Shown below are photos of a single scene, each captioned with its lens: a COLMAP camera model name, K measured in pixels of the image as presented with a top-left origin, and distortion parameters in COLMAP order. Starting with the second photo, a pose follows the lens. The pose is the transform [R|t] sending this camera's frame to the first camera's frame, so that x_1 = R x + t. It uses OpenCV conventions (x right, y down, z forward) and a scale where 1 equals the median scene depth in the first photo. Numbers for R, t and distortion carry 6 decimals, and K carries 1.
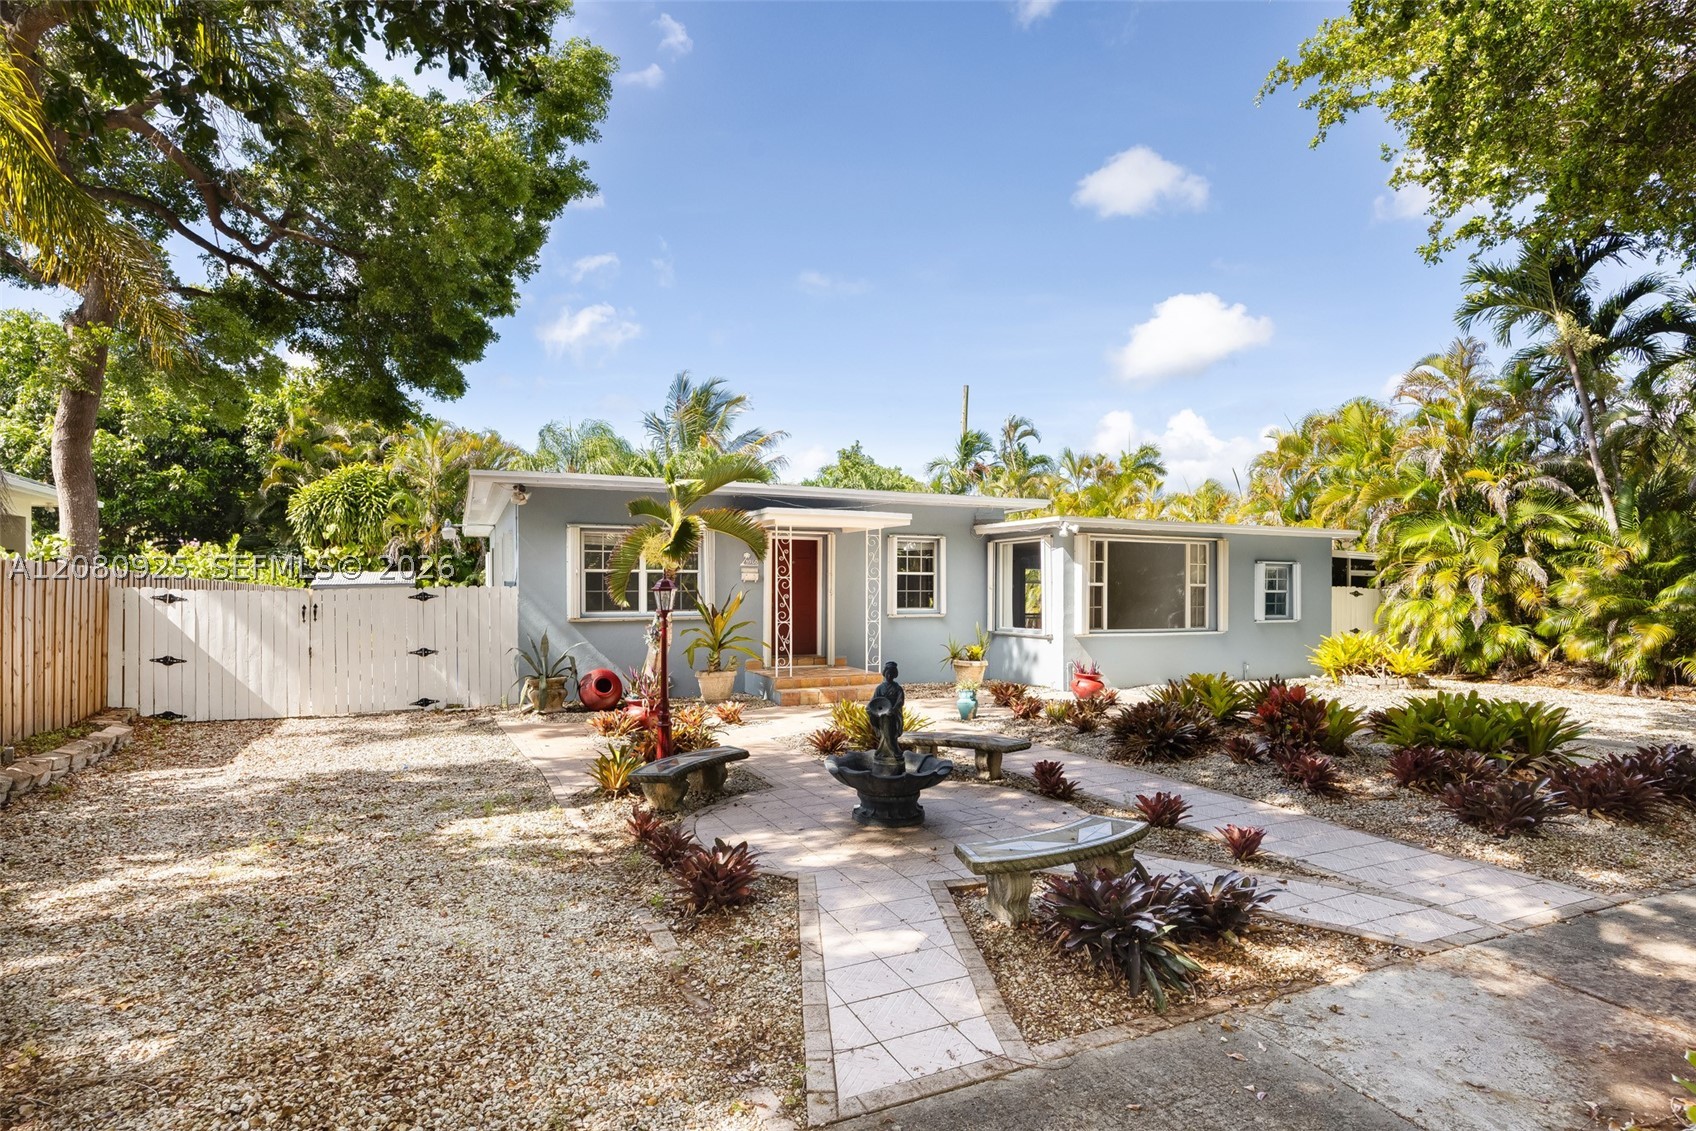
lens RADIAL K [[878.1, 0, 808.7], [0, 878.1, 562.0], [0, 0, 1]] dist [-0.004633, -0.001654]
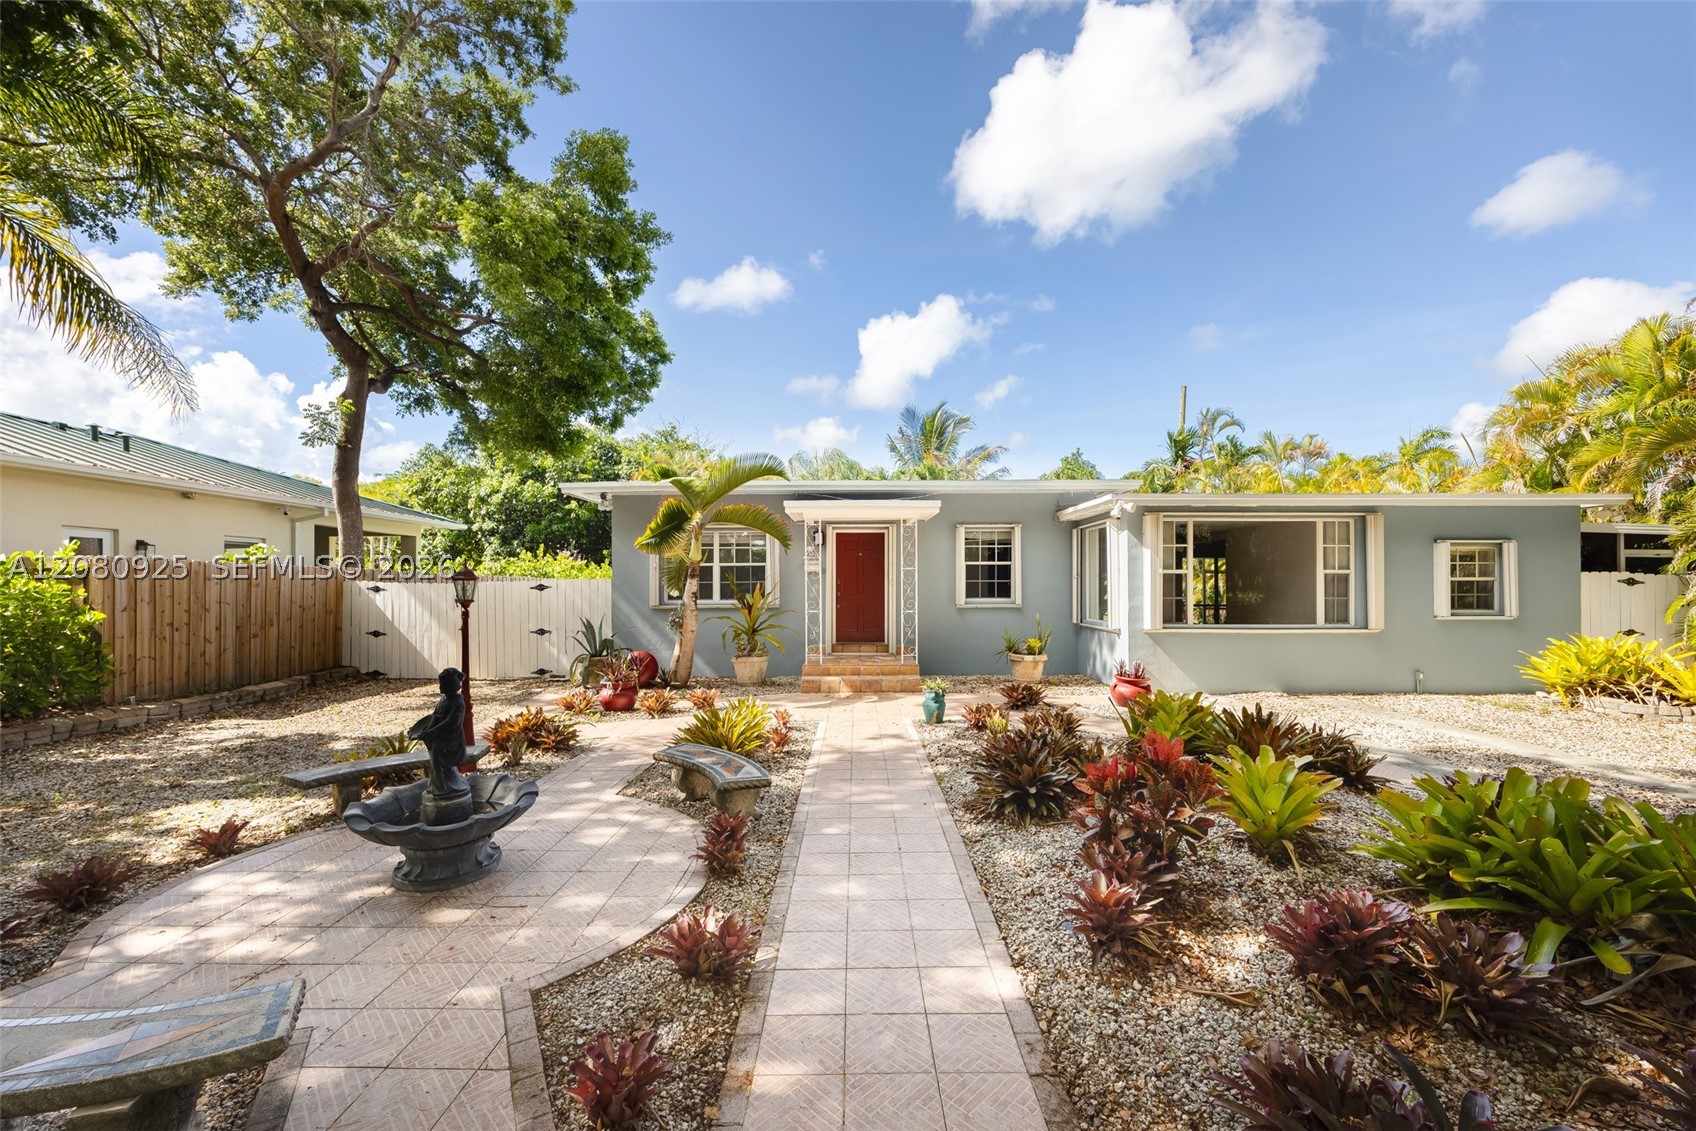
lens RADIAL K [[656.5, 0, 848.0], [0, 656.5, 565.5], [0, 0, 1]] dist [0.002270, 0.000022]
pose [[0.914598, -0.015095, -0.404082, 0.277182], [0.016794, 0.999859, 0.000661, 0.012564], [0.404014, -0.007391, 0.914723, 0.263977]]
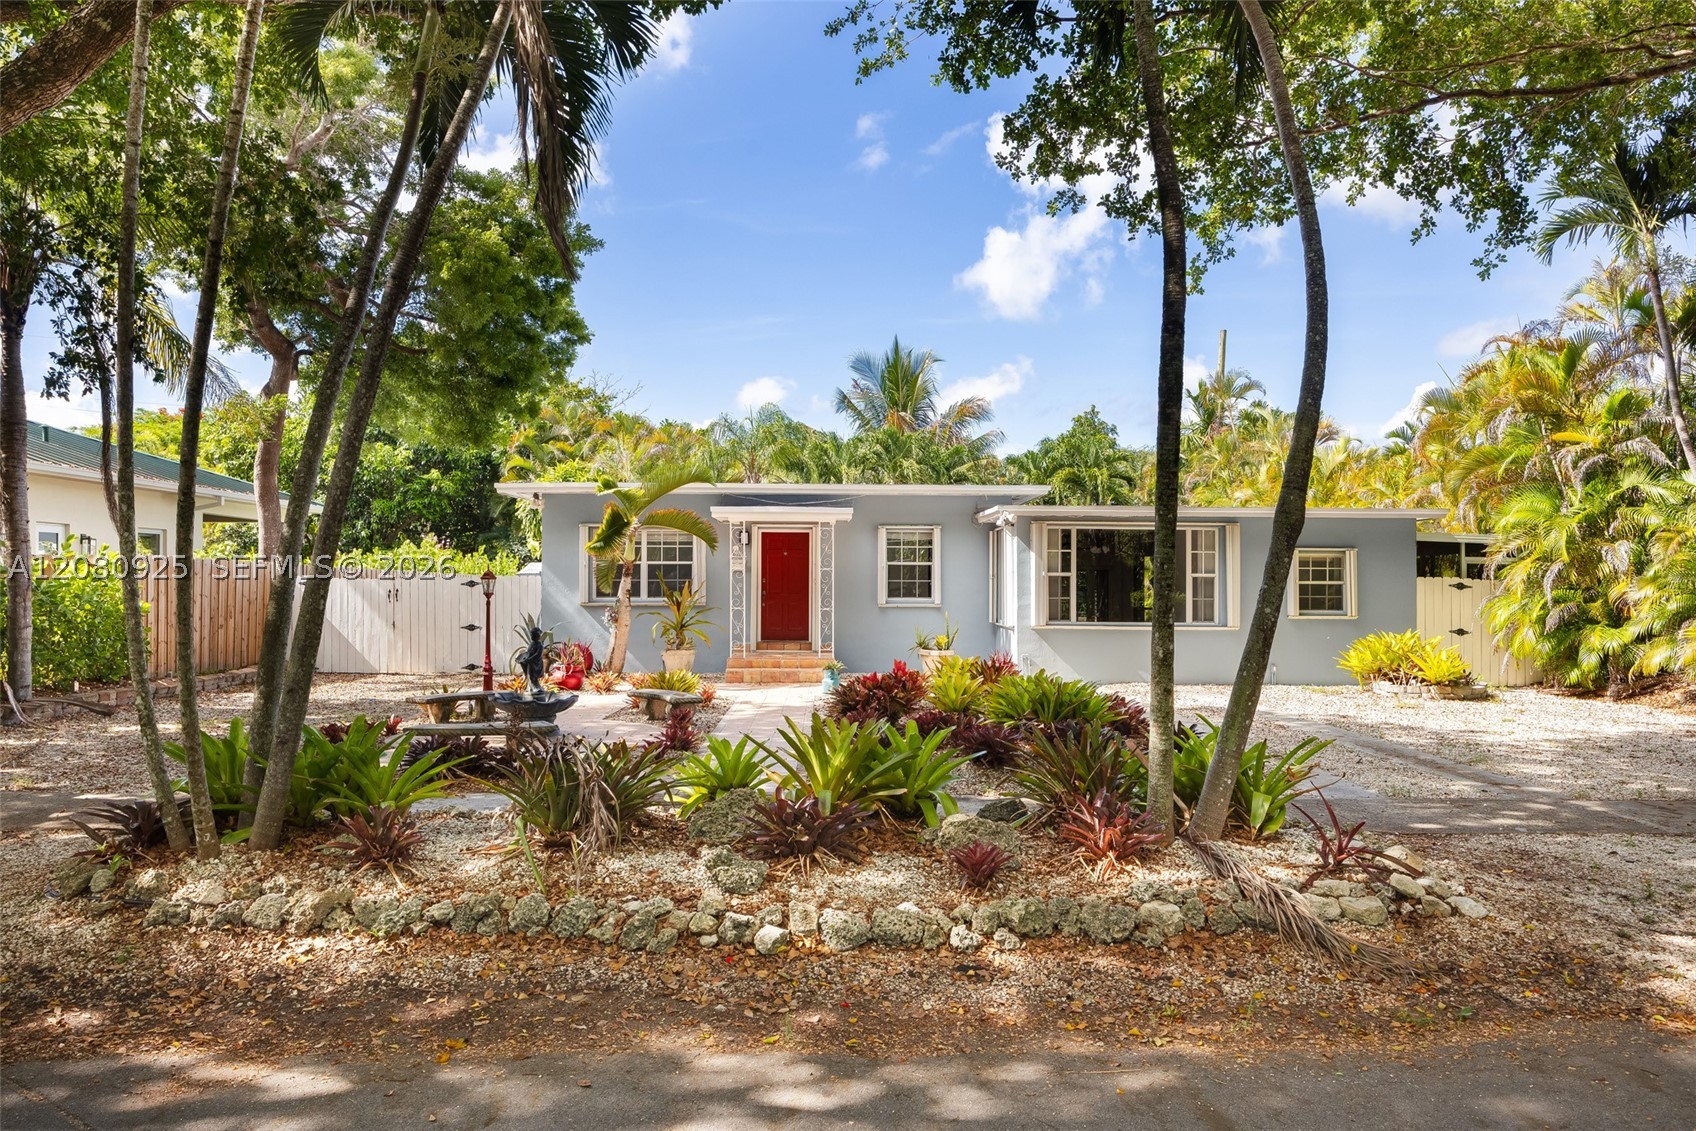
lens RADIAL K [[1110.9, 0, 797.1], [0, 1110.9, 544.5], [0, 0, 1]] dist [-0.002975, 0.003092]
pose [[0.907708, -0.009861, -0.419486, 0.544569], [0.010025, 0.999948, -0.001813, -0.007689], [0.419482, -0.002560, 0.907760, -0.216032]]
